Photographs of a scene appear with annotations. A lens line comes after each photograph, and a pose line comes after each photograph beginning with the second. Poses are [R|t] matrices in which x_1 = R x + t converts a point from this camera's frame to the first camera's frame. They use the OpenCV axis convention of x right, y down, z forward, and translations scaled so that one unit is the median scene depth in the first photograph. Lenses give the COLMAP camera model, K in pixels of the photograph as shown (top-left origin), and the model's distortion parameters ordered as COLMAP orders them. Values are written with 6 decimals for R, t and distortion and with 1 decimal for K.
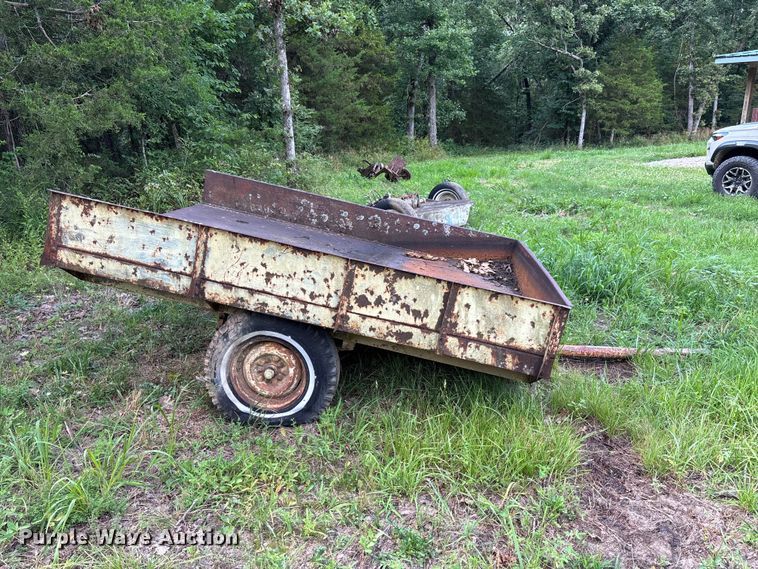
lens RADIAL K [[575.8, 0, 386.4], [0, 575.8, 285.0], [0, 0, 1]] dist [0.056203, -0.053068]
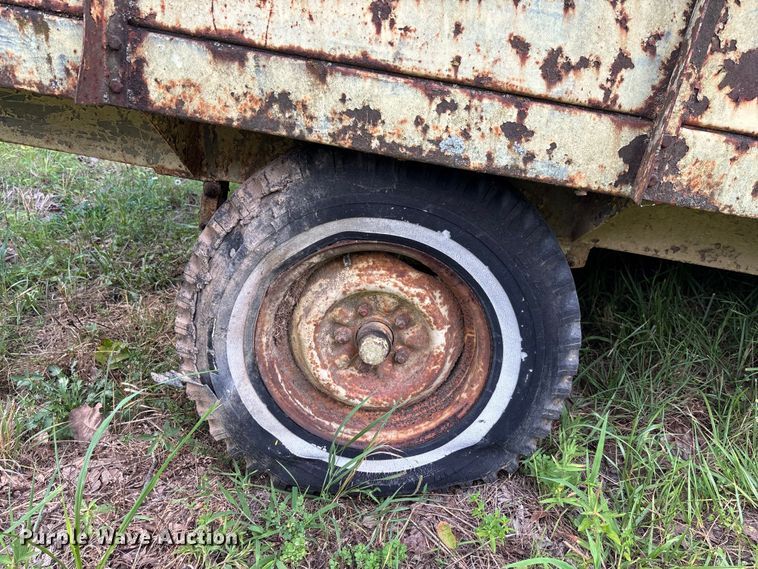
lens RADIAL K [[575.8, 0, 379.4], [0, 575.8, 290.6], [0, 0, 1]] dist [0.056203, -0.053068]
pose [[0.998823, -0.048264, 0.004843, -0.209631], [0.046976, 0.987361, 0.151368, 0.073815], [-0.012088, -0.150962, 0.988466, 0.711460]]
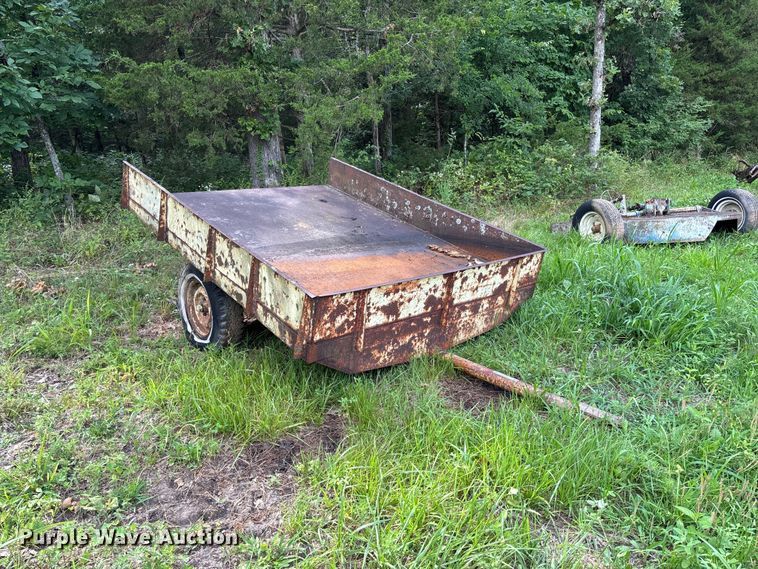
lens RADIAL K [[575.8, 0, 386.4], [0, 575.8, 281.0], [0, 0, 1]] dist [0.056203, -0.053068]
pose [[0.729135, 0.175342, -0.661527, 1.014696], [-0.176747, 0.982075, 0.065495, -0.071763], [0.661153, 0.069168, 0.747056, 0.309625]]
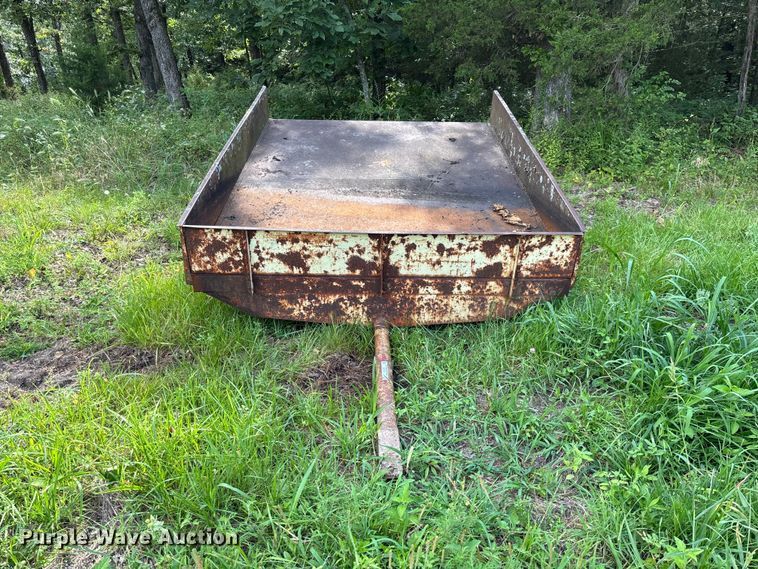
lens RADIAL K [[575.8, 0, 380.9], [0, 575.8, 285.0], [0, 0, 1]] dist [0.056203, -0.053068]
pose [[0.102657, 0.359734, -0.927390, 1.252687], [-0.259192, 0.909783, 0.324213, -0.268815], [0.960355, 0.207089, 0.186636, 1.107722]]
